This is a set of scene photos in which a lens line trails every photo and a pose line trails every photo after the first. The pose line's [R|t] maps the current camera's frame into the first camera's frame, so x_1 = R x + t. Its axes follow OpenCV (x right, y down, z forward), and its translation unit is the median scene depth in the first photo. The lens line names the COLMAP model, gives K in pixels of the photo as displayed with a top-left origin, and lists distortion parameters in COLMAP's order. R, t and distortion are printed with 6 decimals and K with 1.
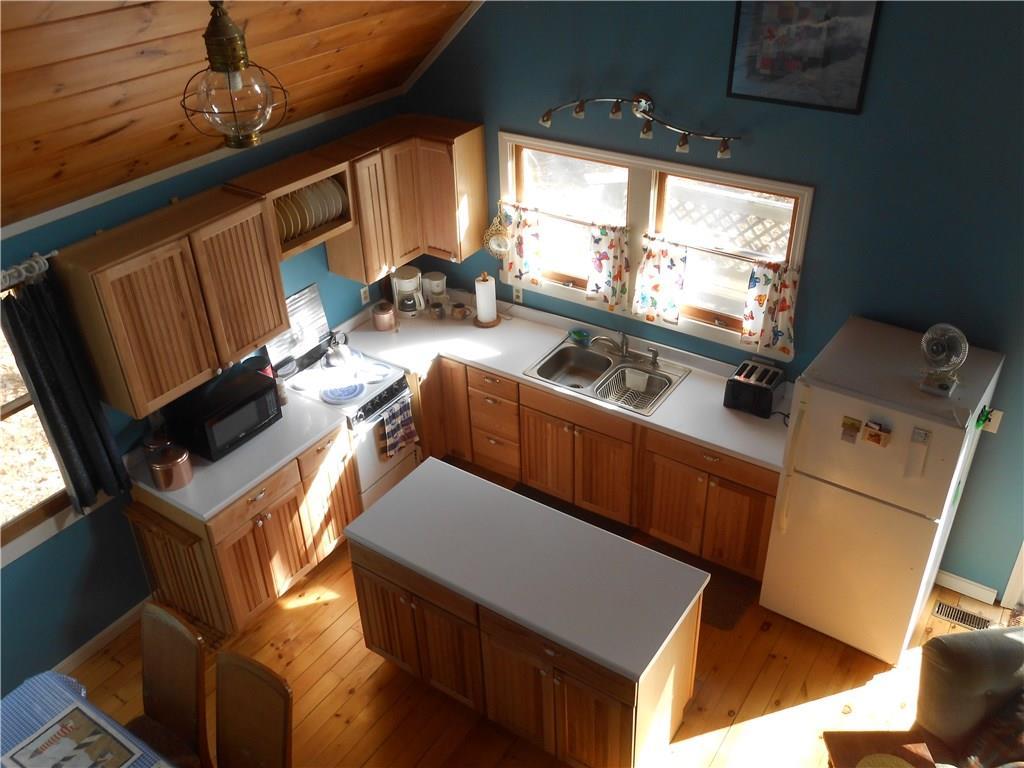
lens RADIAL K [[900.0, 0, 513.1], [0, 900.0, 382.8], [0, 0, 1]] dist [-0.016544, 0.062082]
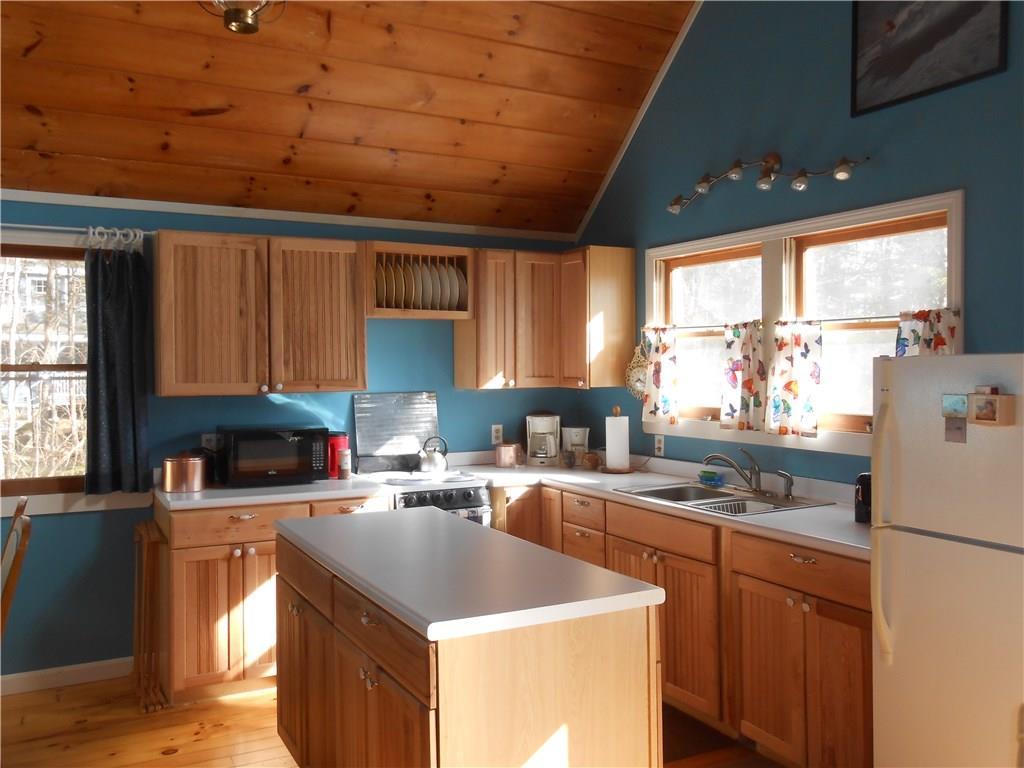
lens RADIAL K [[900.0, 0, 511.0], [0, 900.0, 381.5], [0, 0, 1]] dist [-0.016544, 0.062082]
pose [[0.881932, 0.033304, -0.470199, 0.304332], [-0.274449, 0.847272, -0.454762, 0.296906], [0.383241, 0.530115, 0.756376, 0.324730]]
